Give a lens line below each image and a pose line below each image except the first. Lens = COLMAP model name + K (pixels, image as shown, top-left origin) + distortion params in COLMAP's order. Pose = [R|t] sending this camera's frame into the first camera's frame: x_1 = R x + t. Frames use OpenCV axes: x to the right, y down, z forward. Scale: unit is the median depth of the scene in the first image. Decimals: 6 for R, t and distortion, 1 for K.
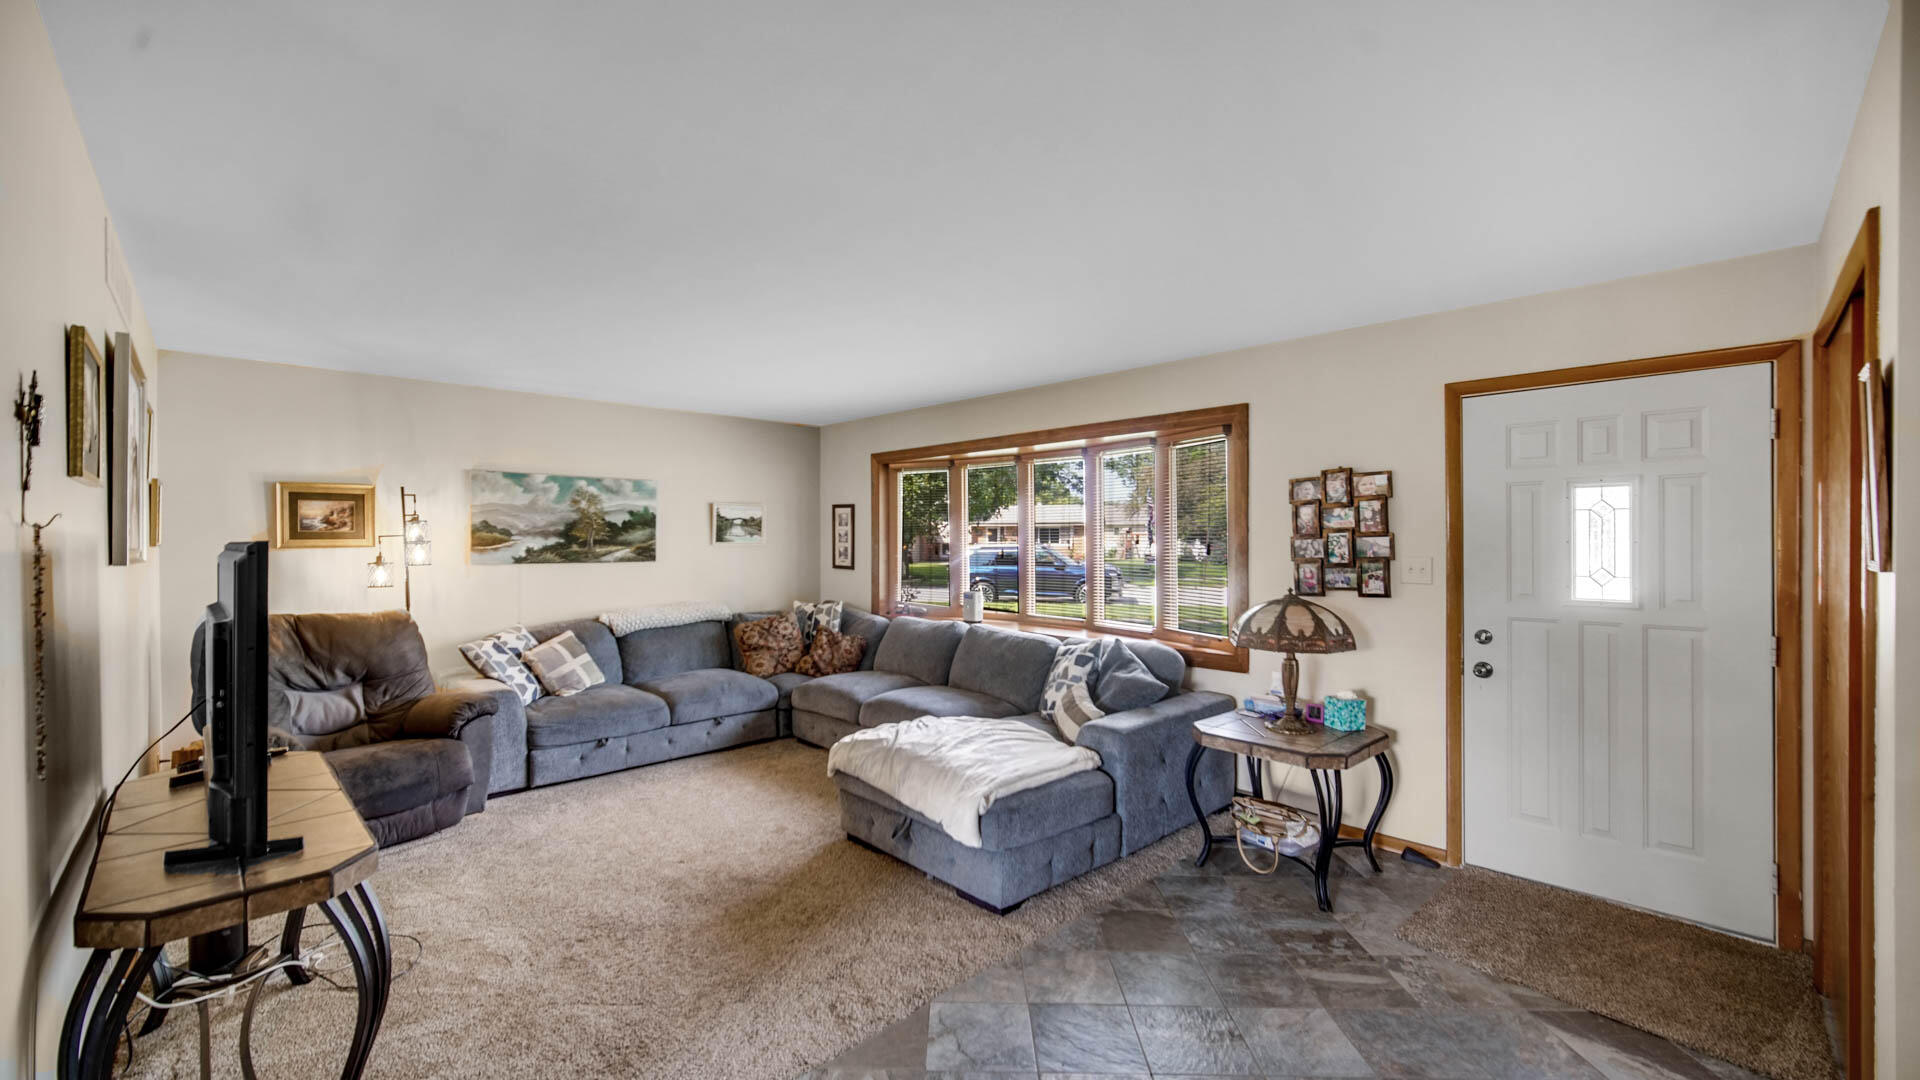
lens RADIAL K [[768.3, 0, 930.0], [0, 768.3, 544.5], [0, 0, 1]] dist [0.007367, -0.001849]
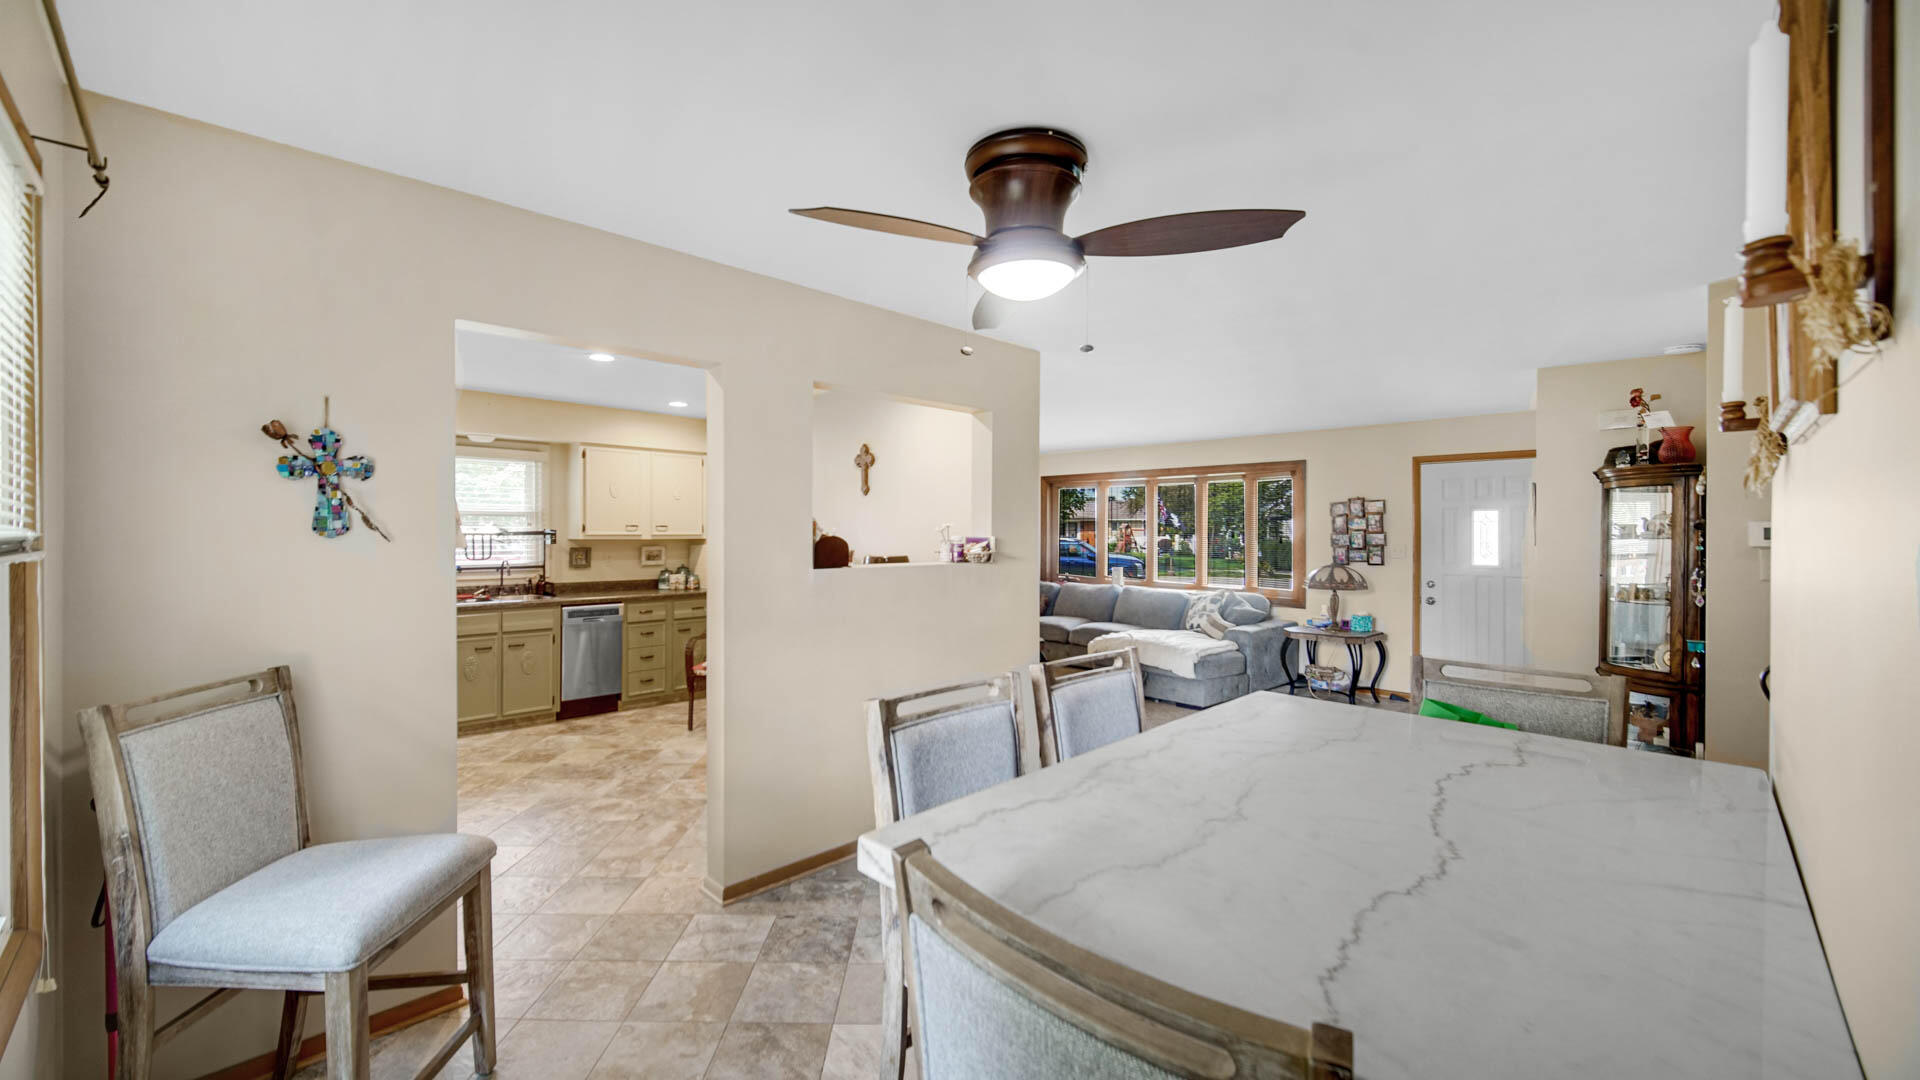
lens RADIAL K [[768.3, 0, 932.0], [0, 768.3, 534.5], [0, 0, 1]] dist [0.007367, -0.001849]
pose [[0.999673, 0.008003, 0.024287, -0.503881], [-0.007891, 0.999958, -0.004721, 0.008187], [-0.024324, 0.004528, 0.999694, -0.780386]]
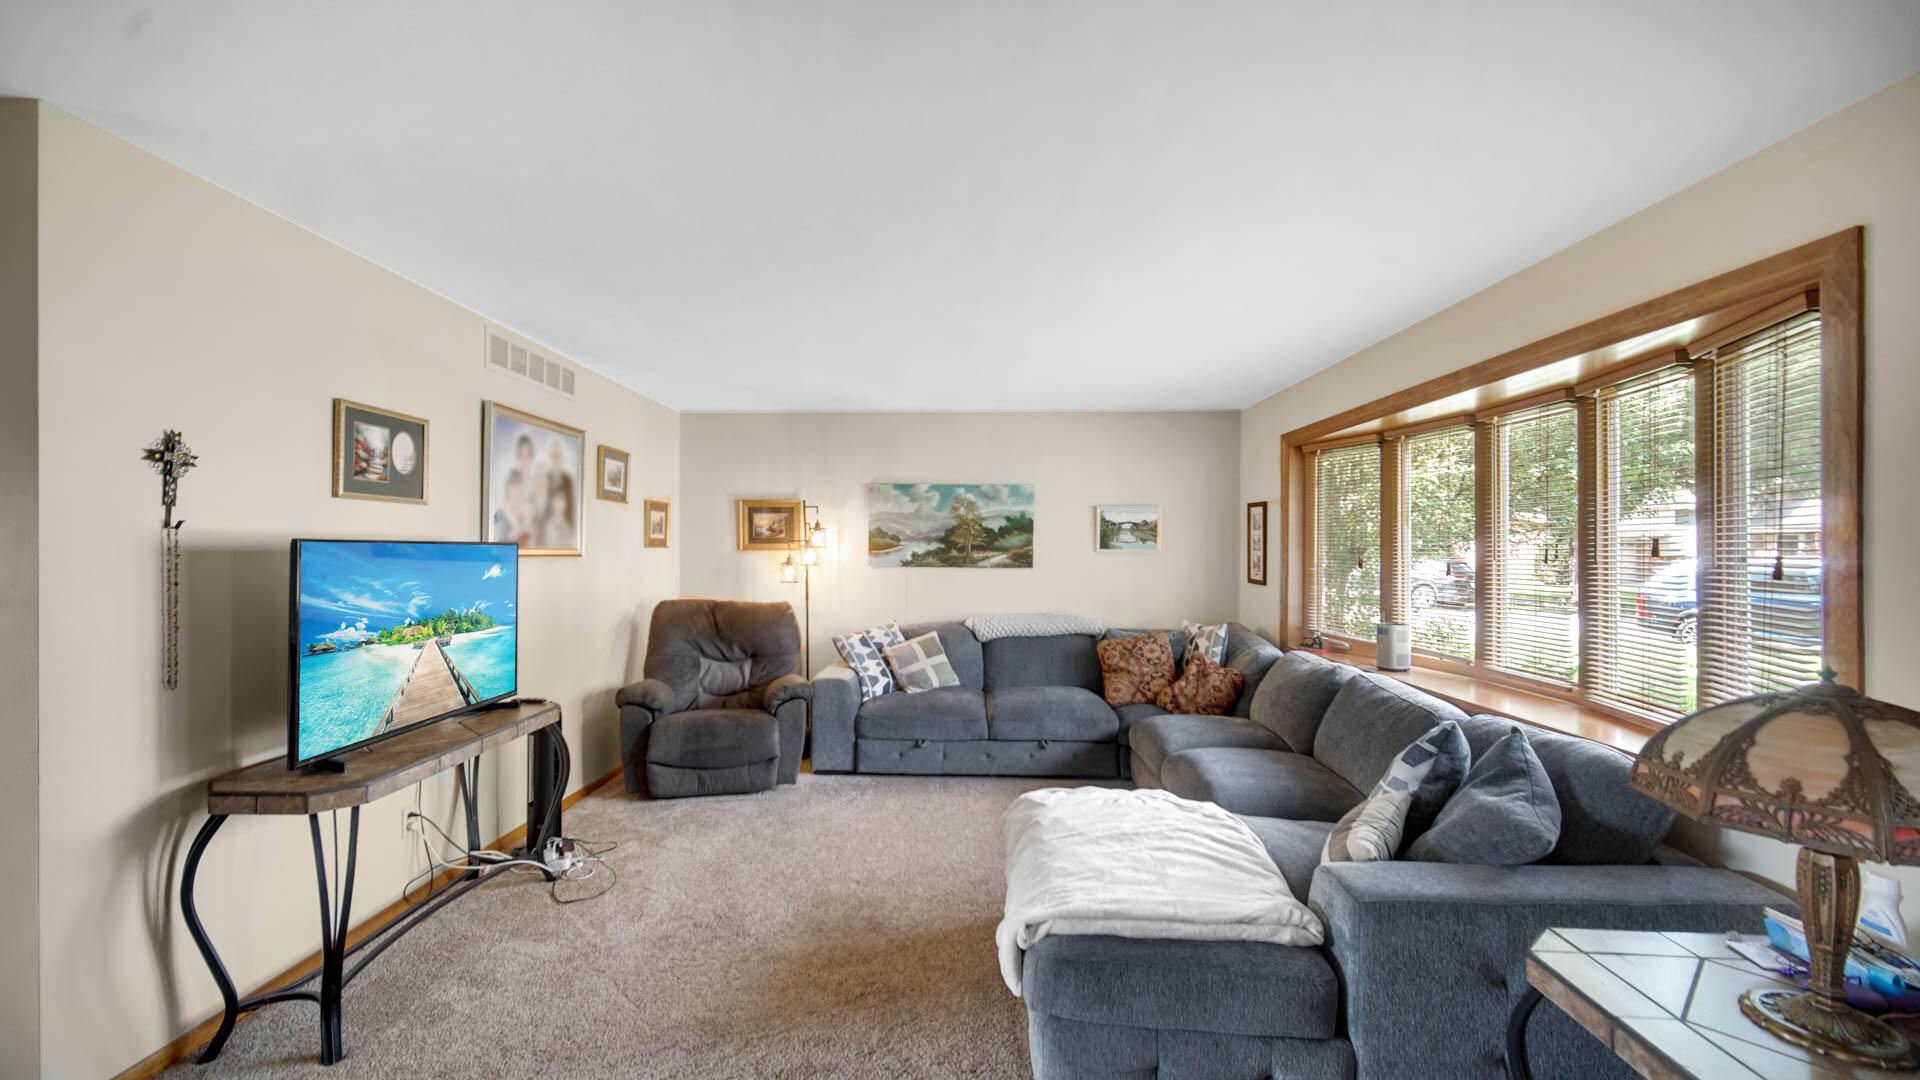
lens RADIAL K [[768.3, 0, 946.2], [0, 768.3, 546.5], [0, 0, 1]] dist [0.007367, -0.001849]
pose [[0.705741, 0.003878, -0.708459, 0.358037], [-0.011664, 0.999913, -0.006145, 0.002688], [0.708374, 0.012600, 0.705725, 0.341492]]
